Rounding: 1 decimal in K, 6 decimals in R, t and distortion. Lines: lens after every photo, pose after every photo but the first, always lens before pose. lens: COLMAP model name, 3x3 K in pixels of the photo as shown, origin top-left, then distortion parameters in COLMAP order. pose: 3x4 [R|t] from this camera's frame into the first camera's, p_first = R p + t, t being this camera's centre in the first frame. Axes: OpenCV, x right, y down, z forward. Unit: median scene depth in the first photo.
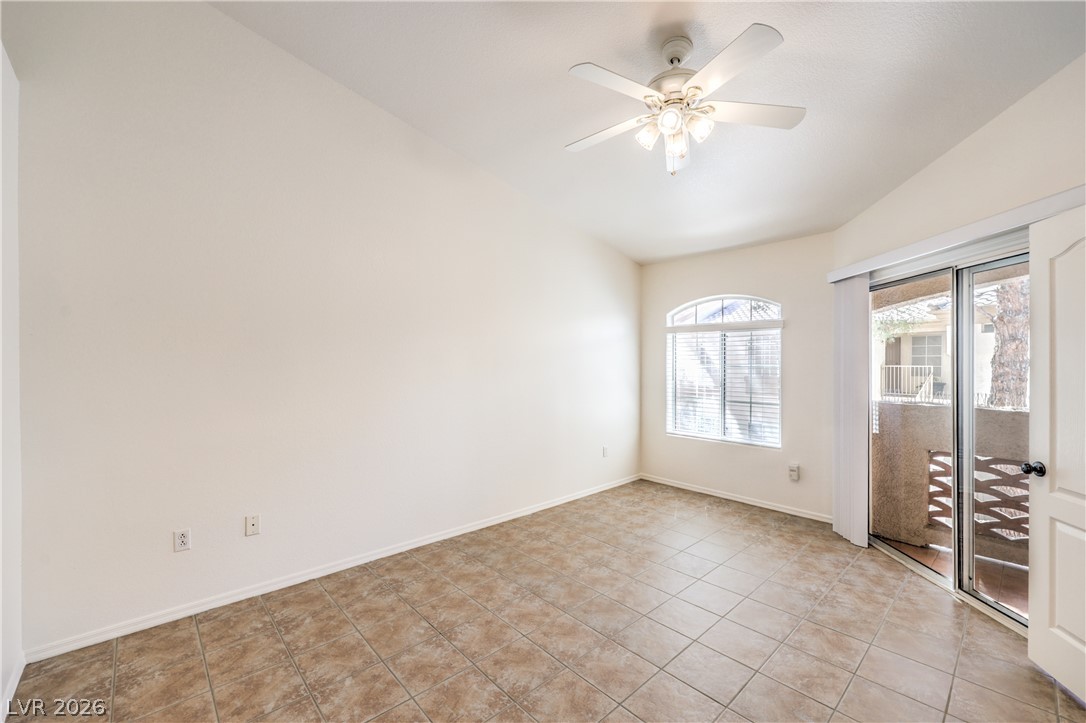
lens RADIAL K [[443.9, 0, 548.7], [0, 443.9, 351.4], [0, 0, 1]] dist [-0.000860, 0.000111]
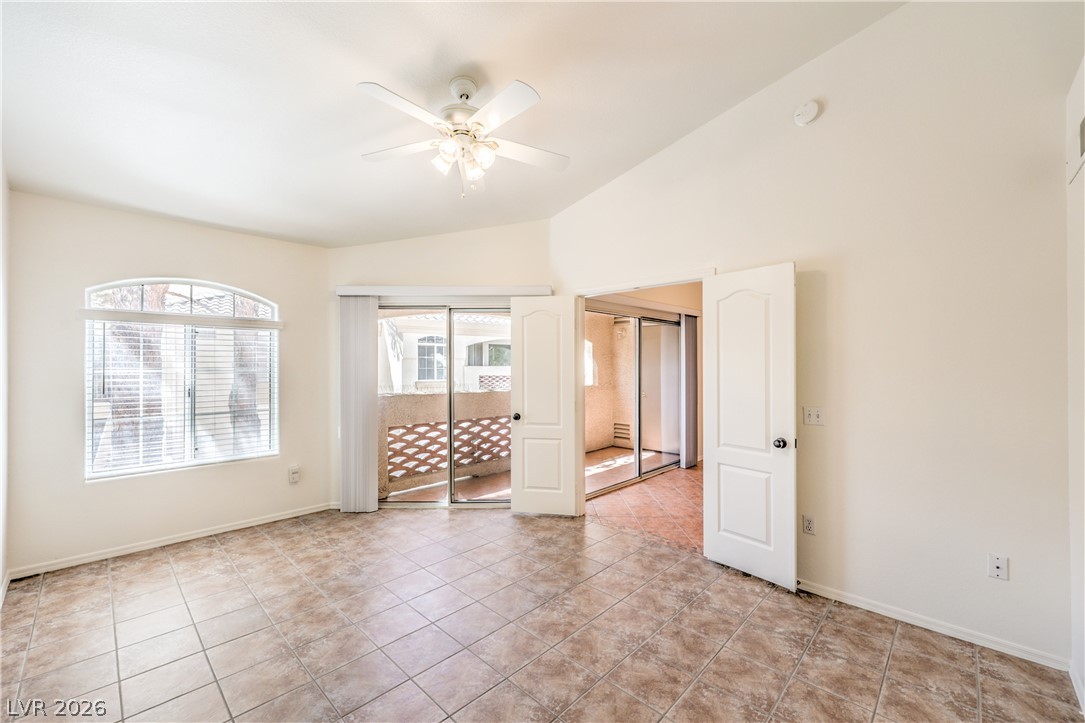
lens RADIAL K [[438.2, 0, 539.5], [0, 438.2, 364.3], [0, 0, 1]] dist [-0.000299, 0.000322]
pose [[-0.052829, -0.001257, 0.998603, -0.467764], [-0.025021, 0.999687, -0.000066, 0.008417], [-0.998290, -0.024989, -0.052844, 0.503064]]
